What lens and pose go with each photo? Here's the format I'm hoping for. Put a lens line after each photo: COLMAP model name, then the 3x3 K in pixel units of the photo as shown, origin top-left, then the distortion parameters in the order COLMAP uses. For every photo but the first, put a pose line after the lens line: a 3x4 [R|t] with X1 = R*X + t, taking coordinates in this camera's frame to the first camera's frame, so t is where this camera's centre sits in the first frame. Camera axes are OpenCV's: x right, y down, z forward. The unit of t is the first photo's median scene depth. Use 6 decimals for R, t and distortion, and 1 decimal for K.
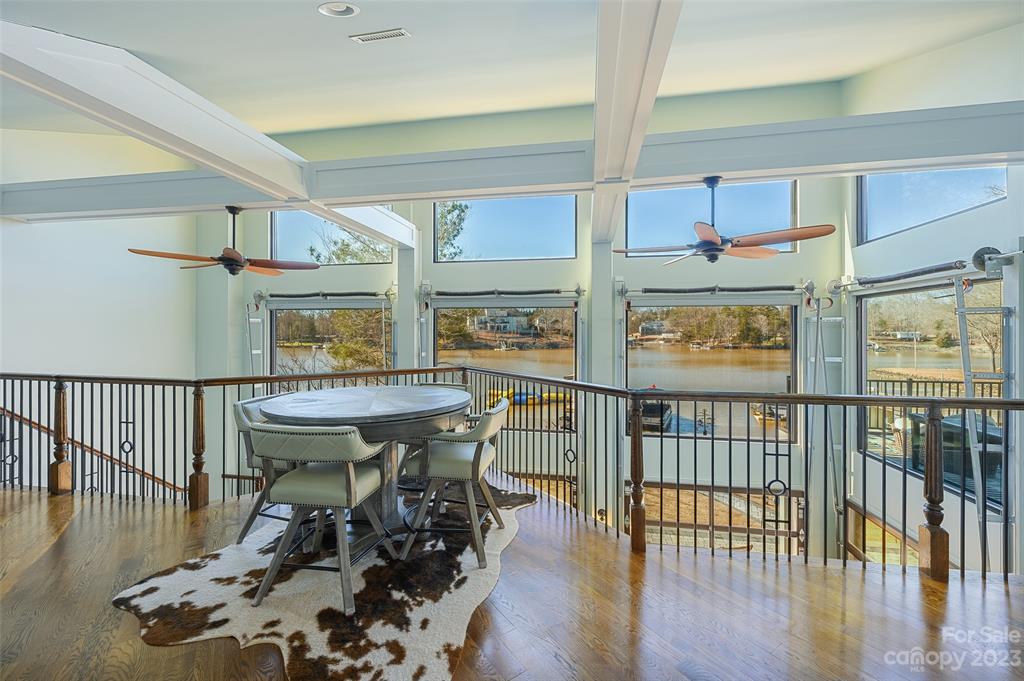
lens RADIAL K [[419.9, 0, 510.5], [0, 419.9, 333.2], [0, 0, 1]] dist [-0.002697, -0.000110]
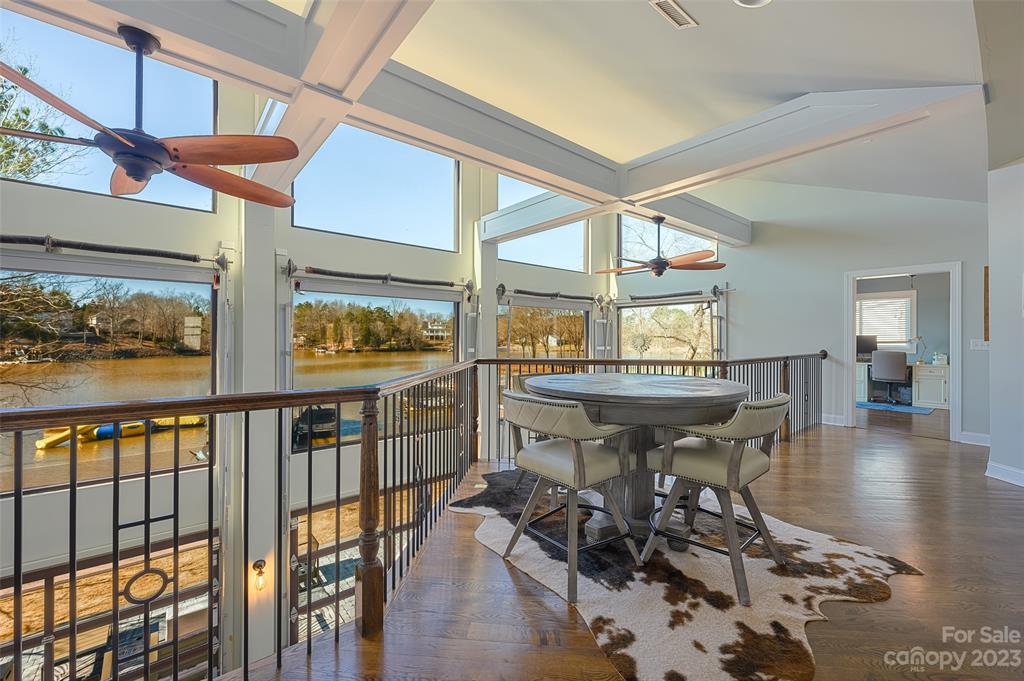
lens RADIAL K [[413.6, 0, 519.8], [0, 413.6, 336.2], [0, 0, 1]] dist [-0.002561, -0.000314]
pose [[0.633158, 0.004720, 0.774008, -1.129095], [-0.001221, 0.999986, -0.005099, 0.054477], [-0.774021, 0.002283, 0.633155, 0.573114]]
